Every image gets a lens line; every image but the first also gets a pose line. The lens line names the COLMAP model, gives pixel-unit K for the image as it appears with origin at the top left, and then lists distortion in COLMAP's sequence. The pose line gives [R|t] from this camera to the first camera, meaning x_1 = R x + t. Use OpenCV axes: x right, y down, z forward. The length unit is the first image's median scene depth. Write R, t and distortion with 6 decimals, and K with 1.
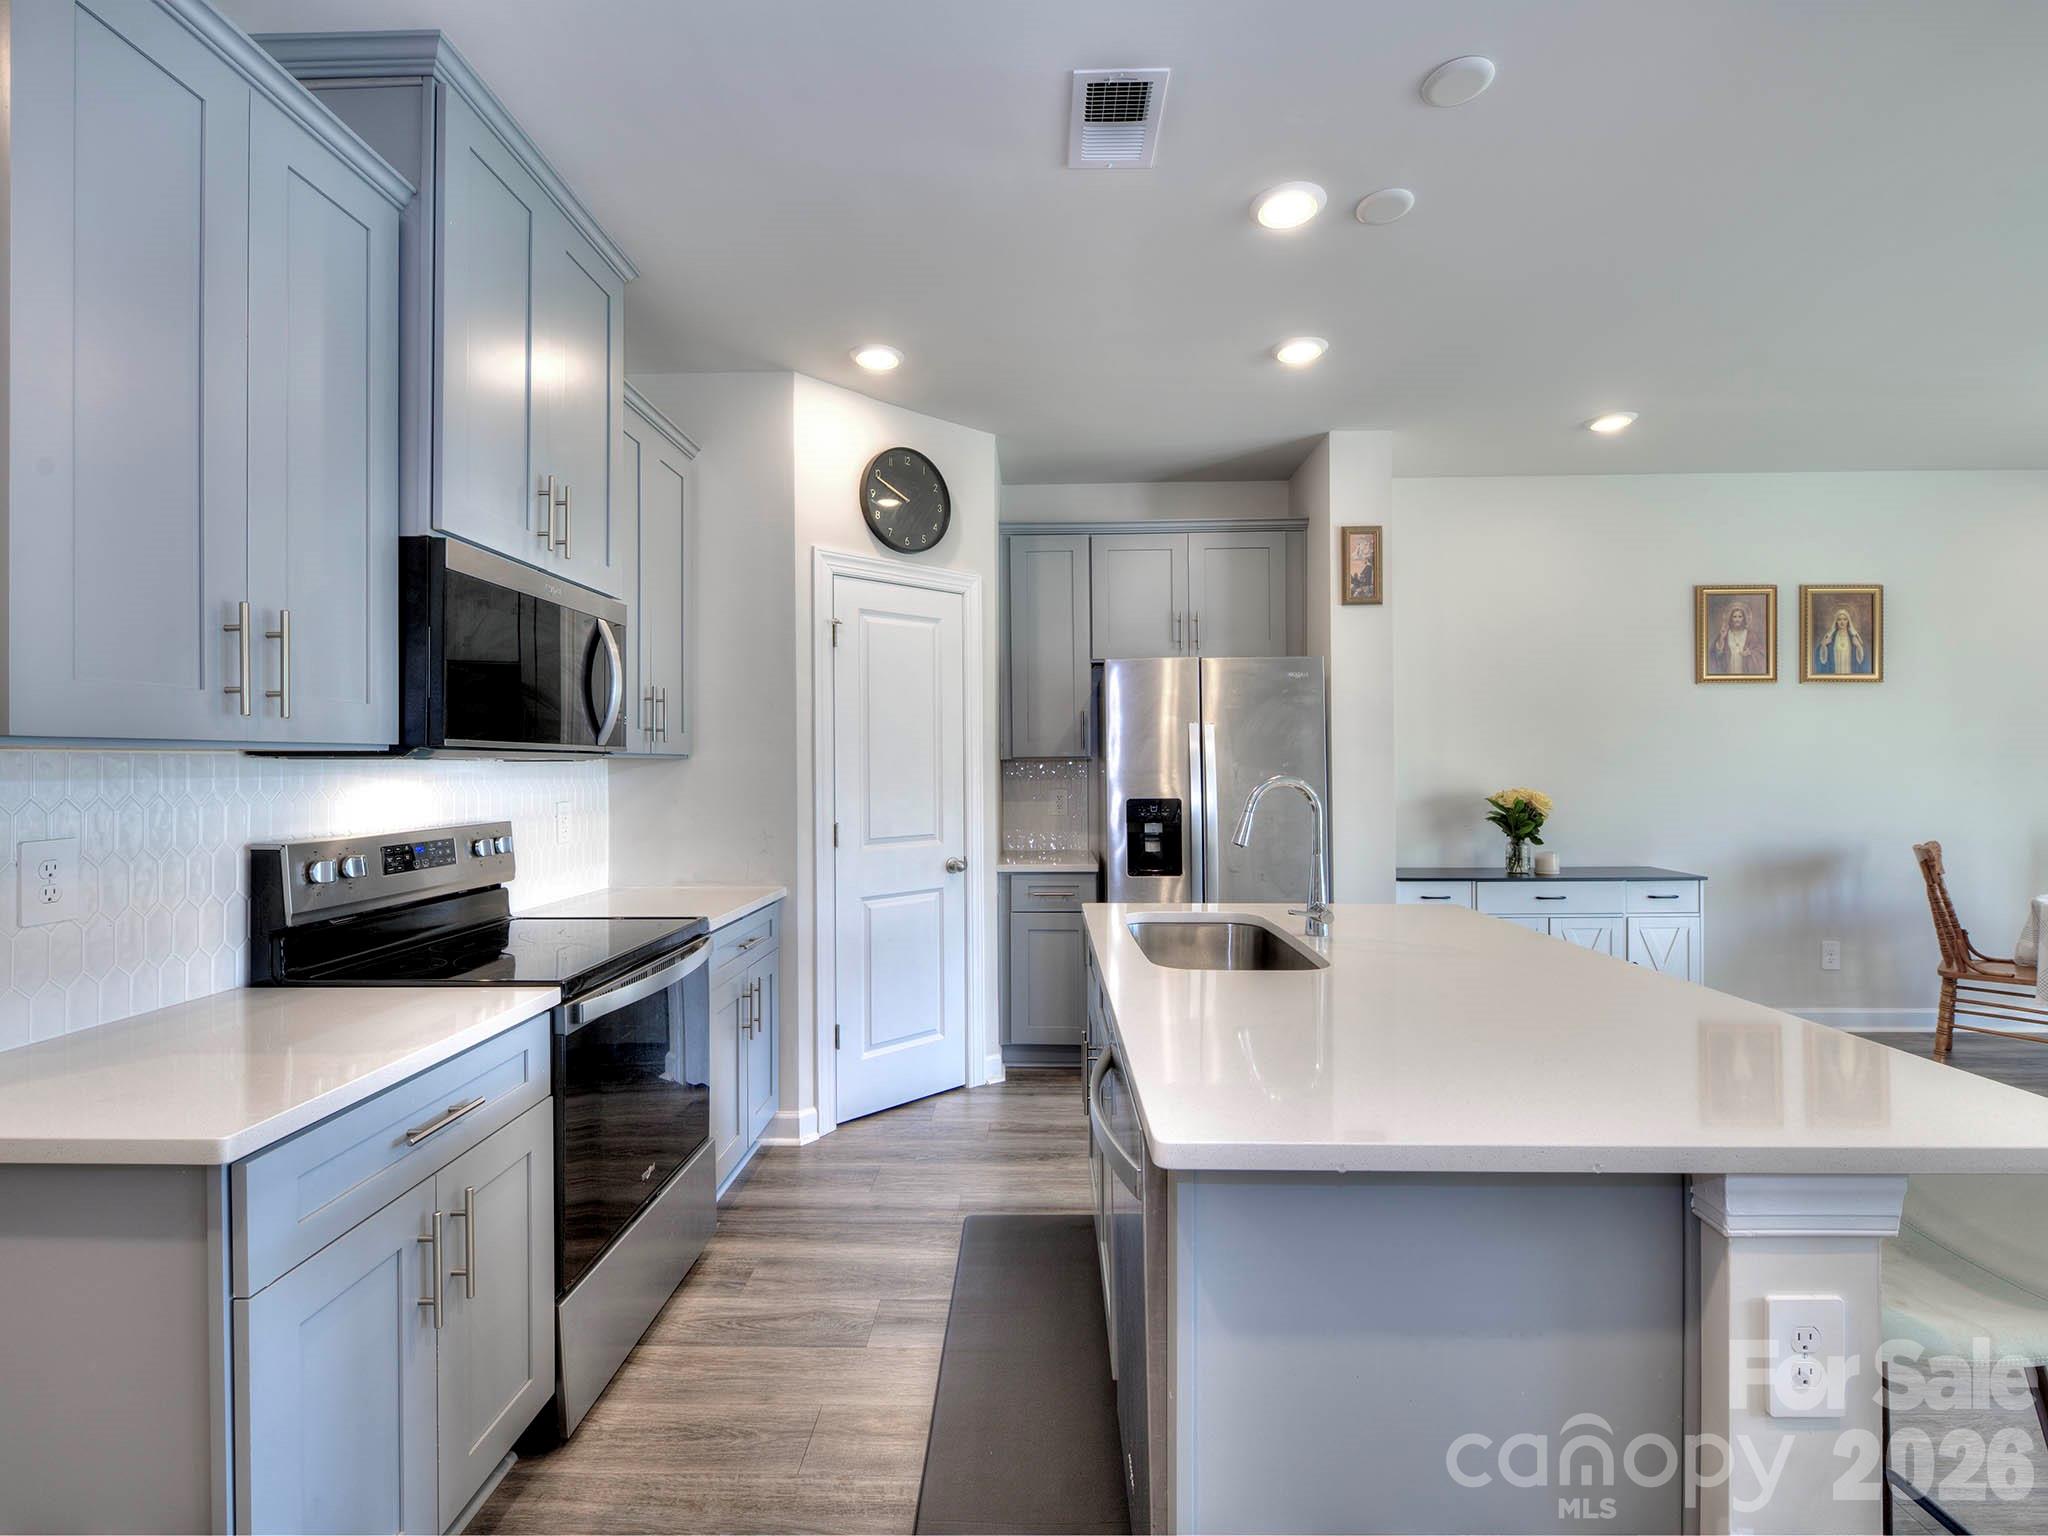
lens RADIAL K [[909.7, 0, 1025.0], [0, 909.7, 757.9], [0, 0, 1]] dist [0.005657, -0.004144]
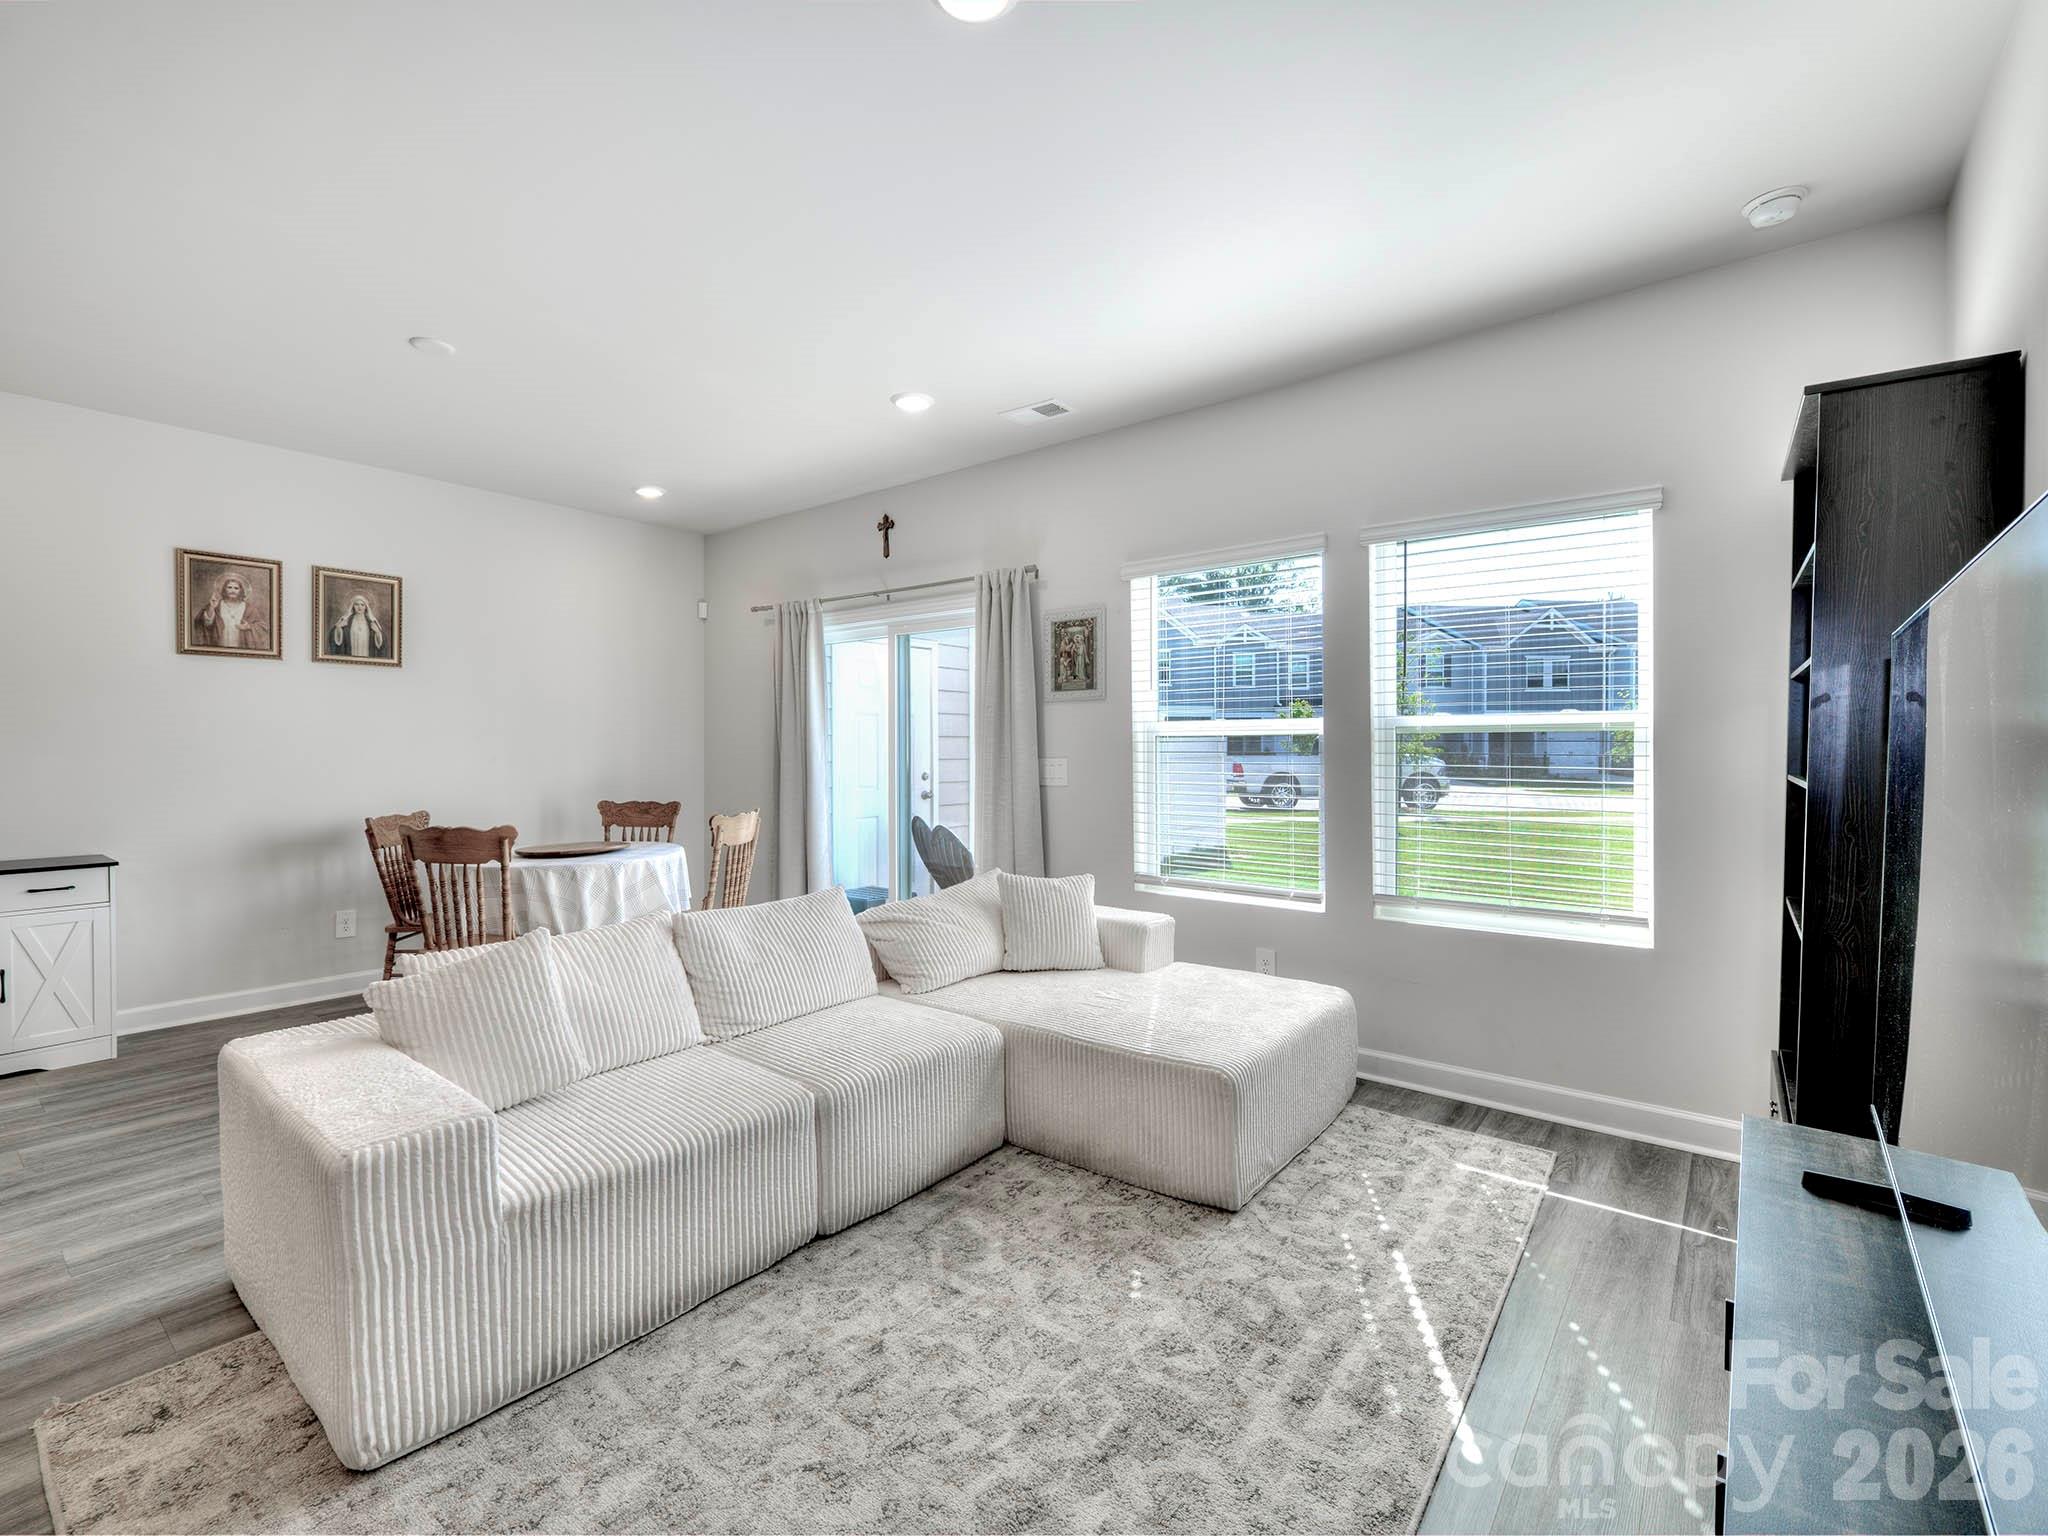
lens RADIAL K [[909.7, 0, 1021.5], [0, 909.7, 758.1], [0, 0, 1]] dist [0.005657, -0.004144]
pose [[0.602537, -0.003045, 0.798085, 0.595695], [-0.010369, 0.999878, 0.011644, 0.006180], [-0.798024, -0.015291, 0.602432, -0.288249]]
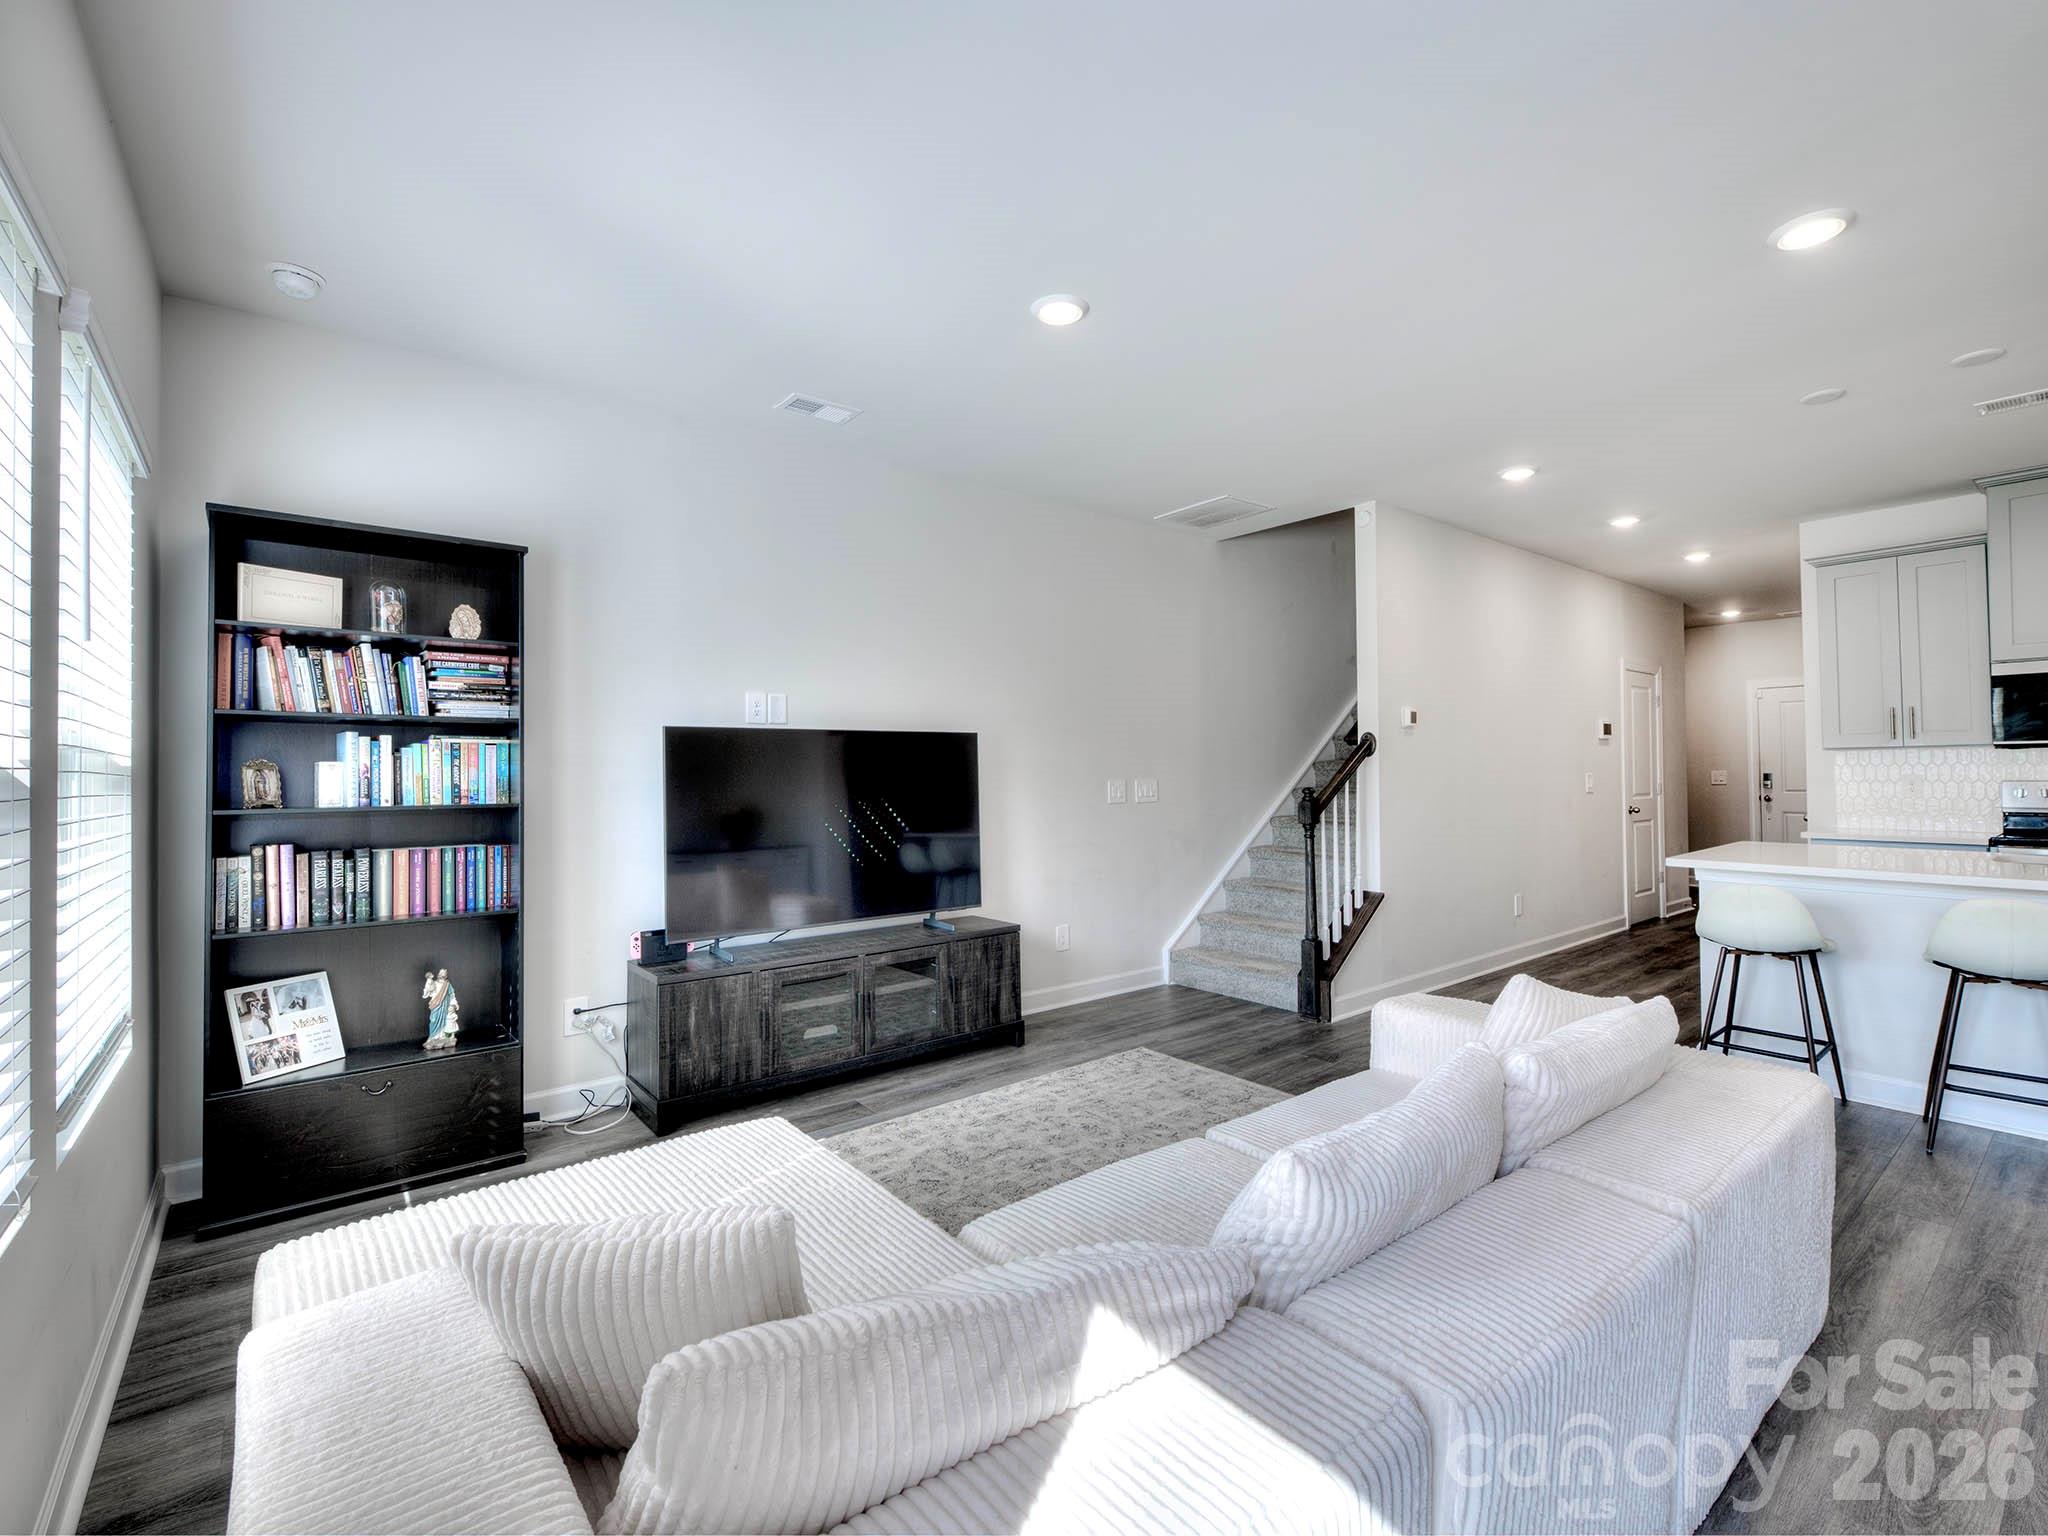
lens RADIAL K [[909.7, 0, 1026.3], [0, 909.7, 757.7], [0, 0, 1]] dist [0.005657, -0.004144]
pose [[-0.762861, 0.004518, -0.646547, 1.450221], [0.021160, 0.999614, -0.017981, 0.006322], [0.646217, -0.027398, -0.762662, 0.553277]]
